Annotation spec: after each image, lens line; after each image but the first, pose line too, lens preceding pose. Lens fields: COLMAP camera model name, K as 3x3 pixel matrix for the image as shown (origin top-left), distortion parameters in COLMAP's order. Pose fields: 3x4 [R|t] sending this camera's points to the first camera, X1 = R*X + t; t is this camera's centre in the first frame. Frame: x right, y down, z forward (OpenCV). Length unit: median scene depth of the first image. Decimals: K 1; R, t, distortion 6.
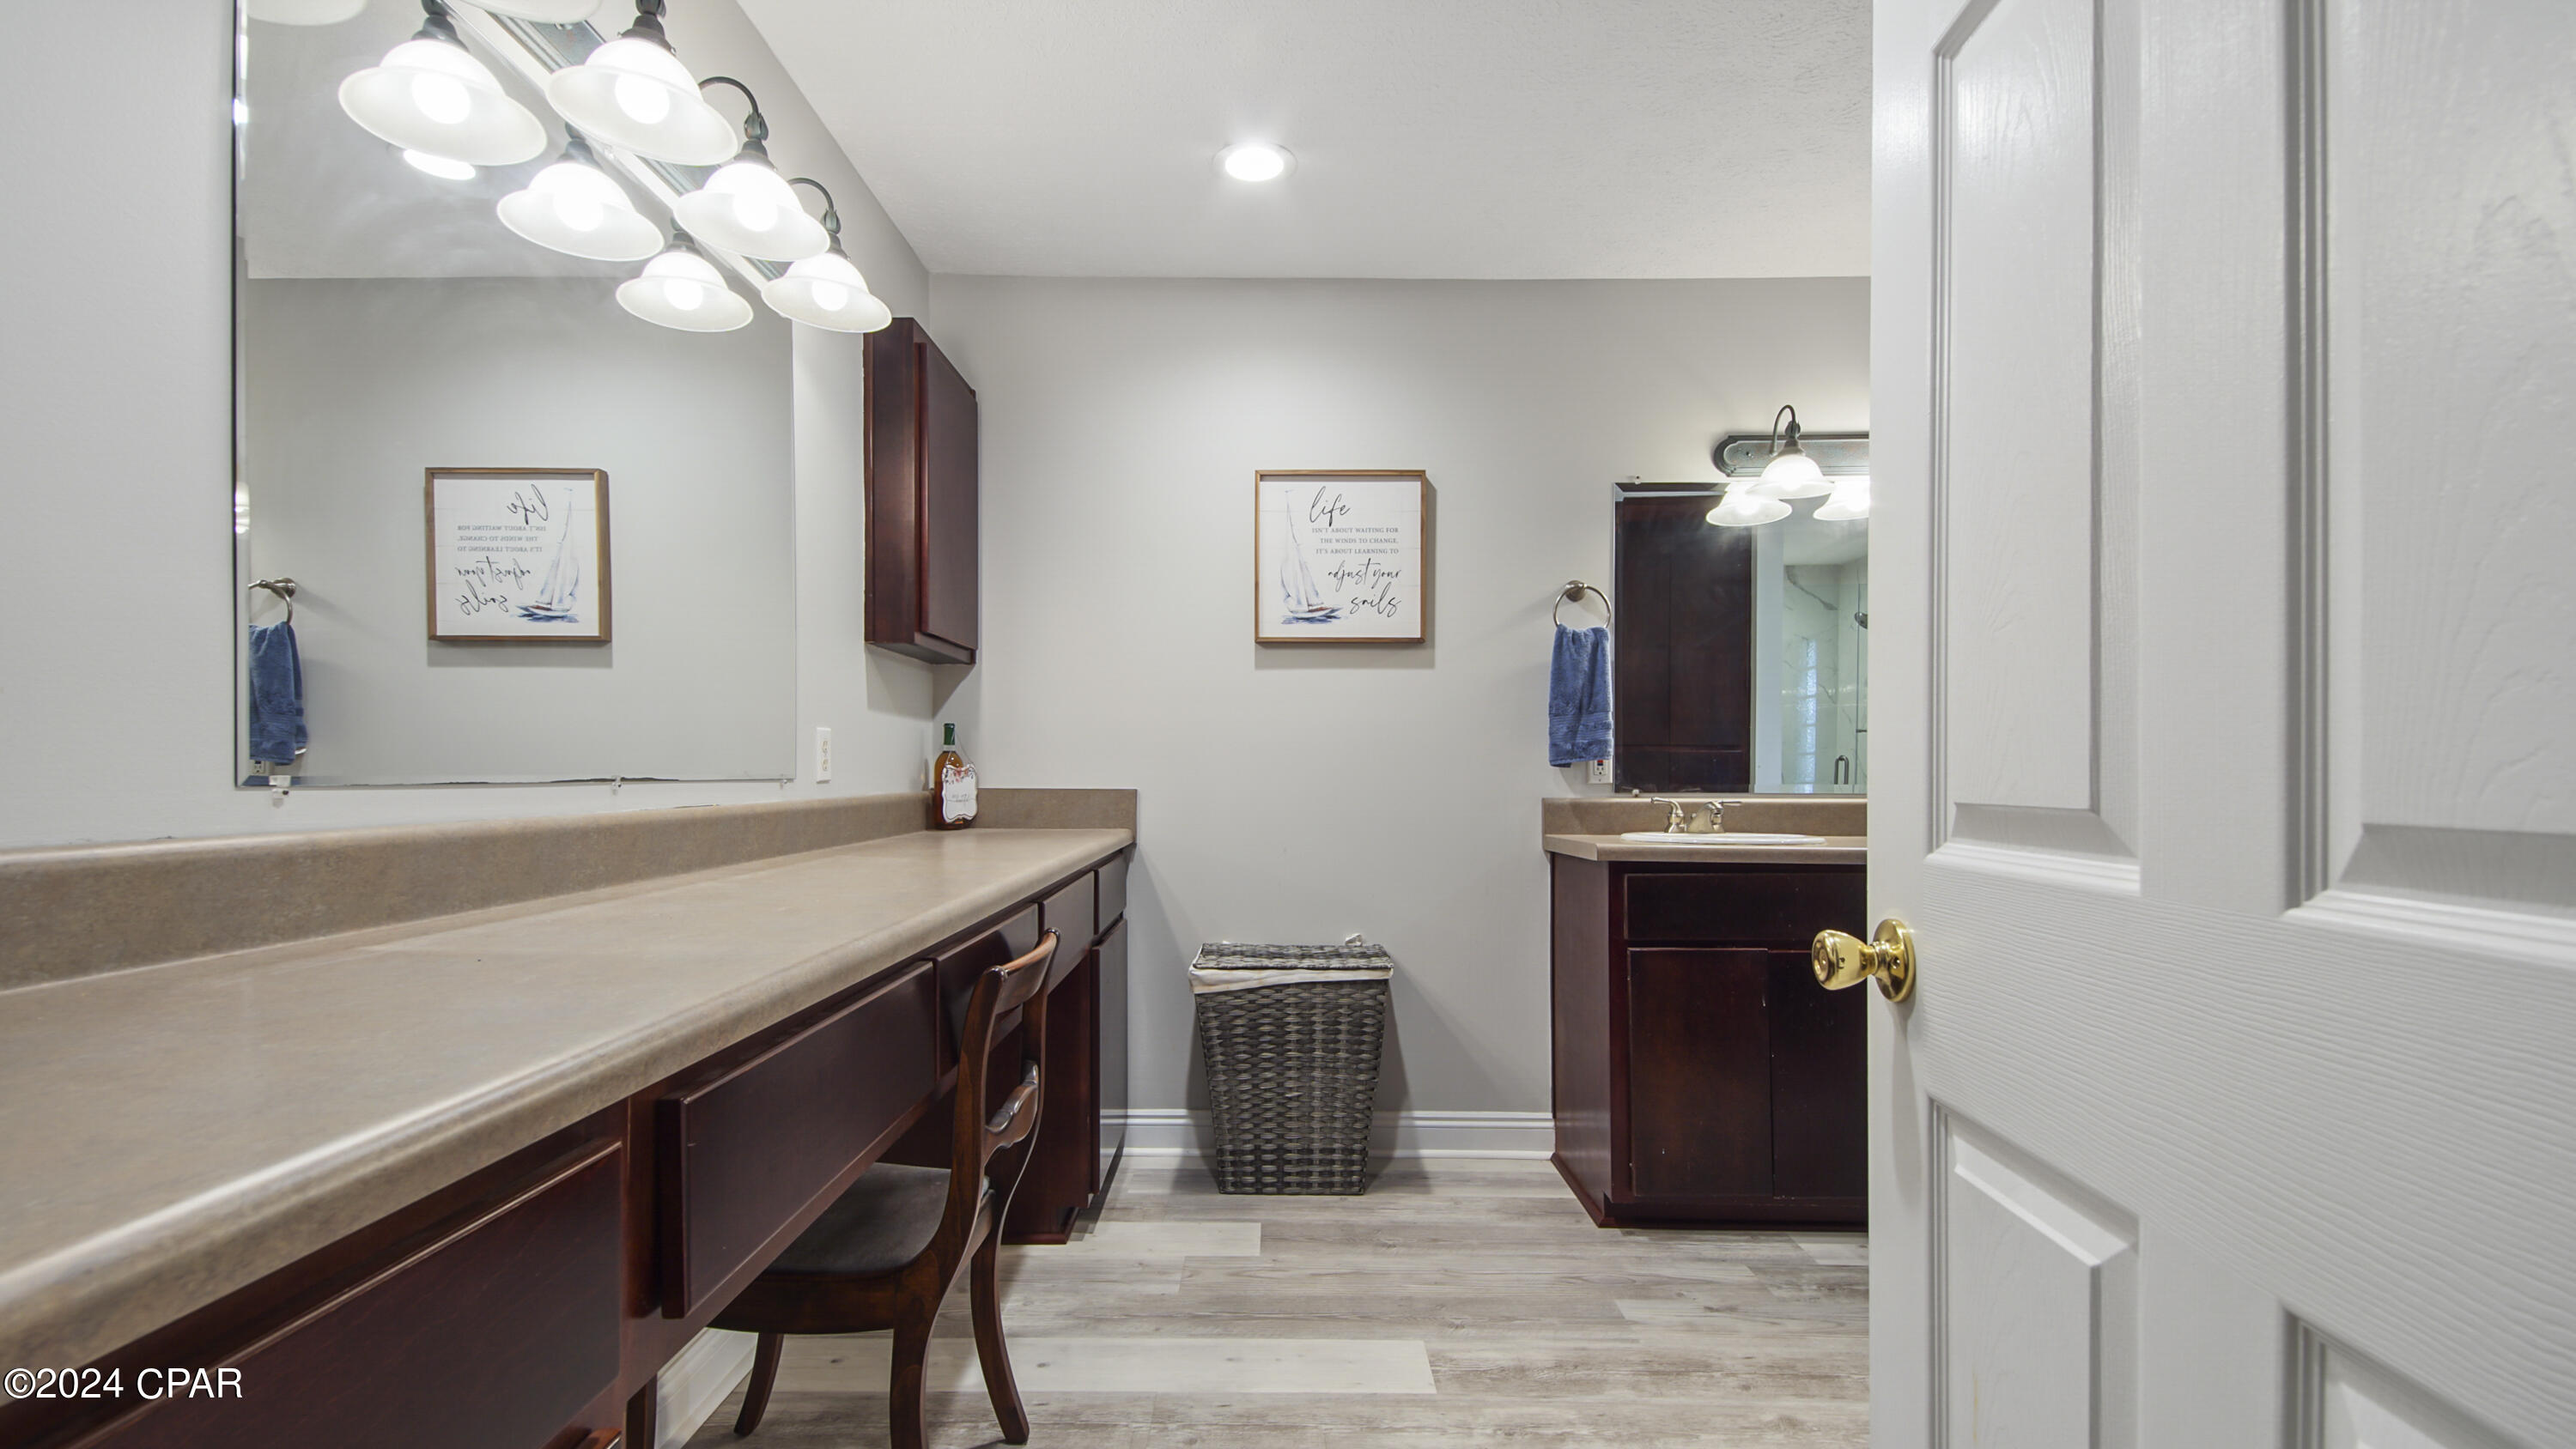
lens RADIAL K [[1140.6, 0, 1286.6], [0, 1140.6, 758.4], [0, 0, 1]] dist [0.037027, -0.022752]
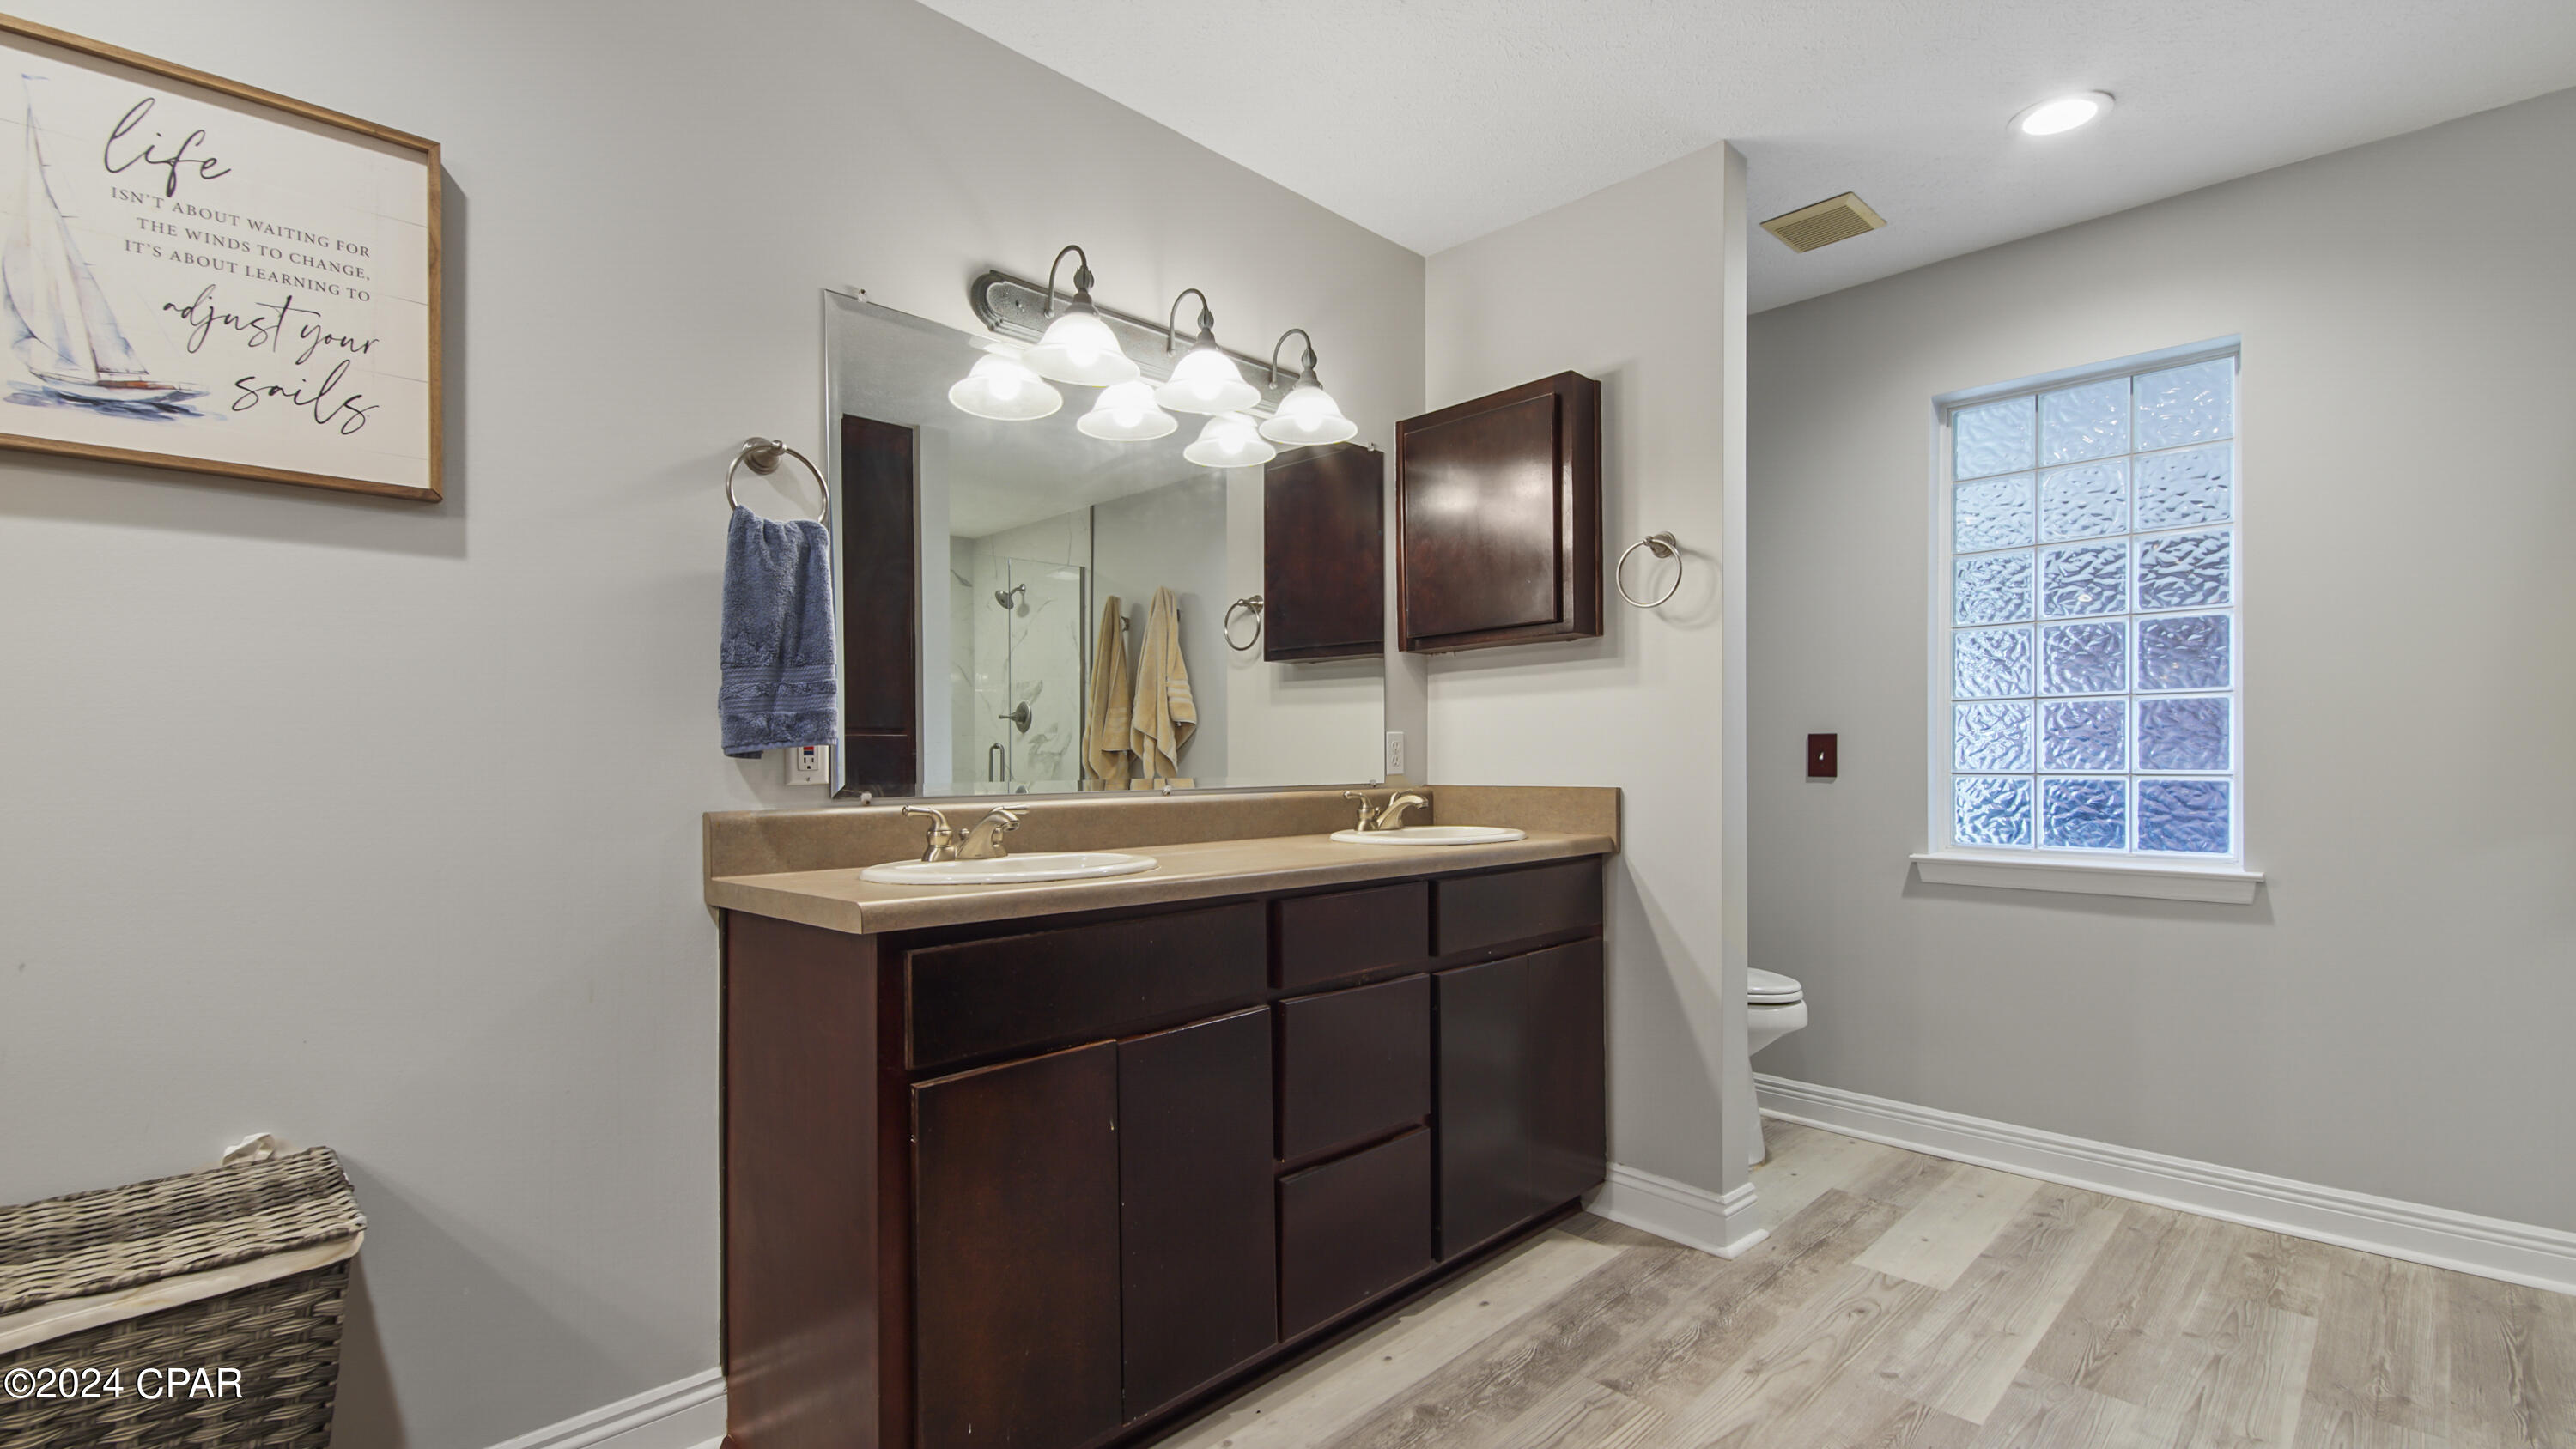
lens RADIAL K [[1115.3, 0, 1275.9], [0, 1115.3, 758.8], [0, 0, 1]] dist [0.035005, -0.021569]
pose [[0.709554, -0.005581, 0.704629, 0.033888], [-0.002015, 0.999948, 0.009949, 0.001838], [-0.704648, -0.008479, 0.709507, 0.413341]]
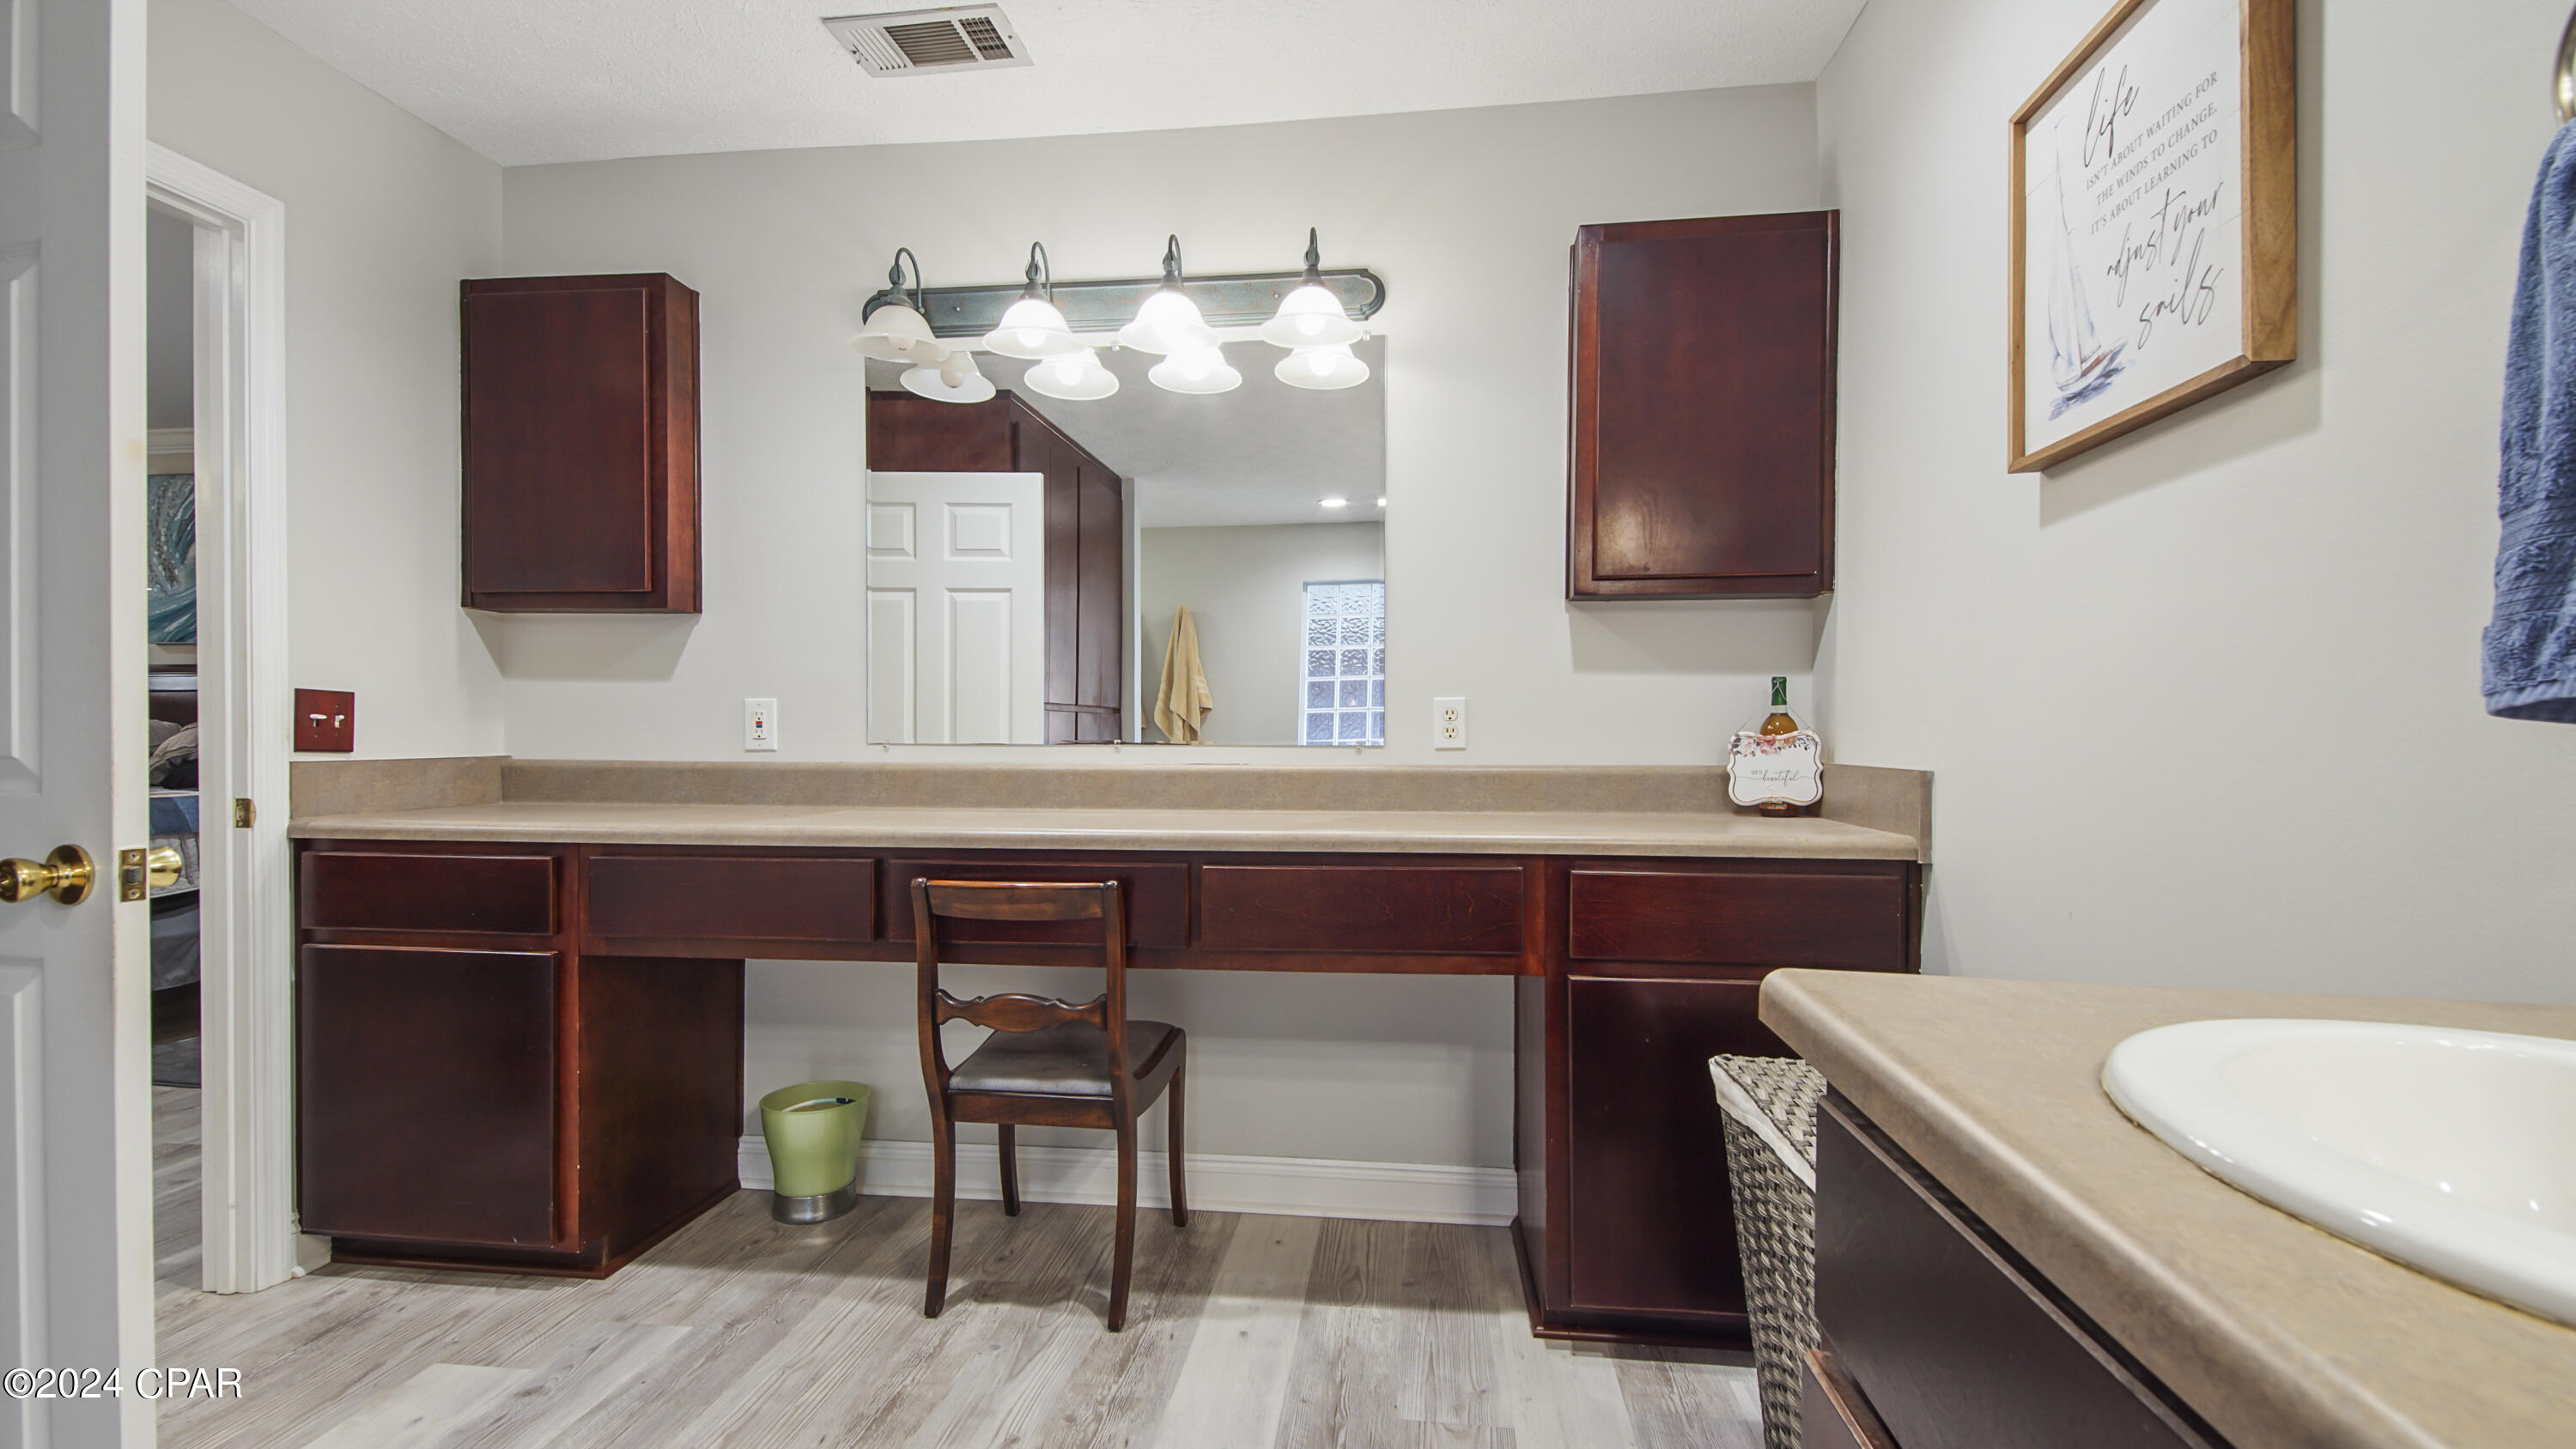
lens RADIAL K [[1165.1, 0, 1275.3], [0, 1165.1, 753.8], [0, 0, 1]] dist [0.040326, -0.025136]
pose [[-0.125091, 0.011798, -0.992075, 0.514701], [0.002458, 0.999930, 0.011581, 0.009945], [0.992142, -0.000990, -0.125111, 0.758858]]
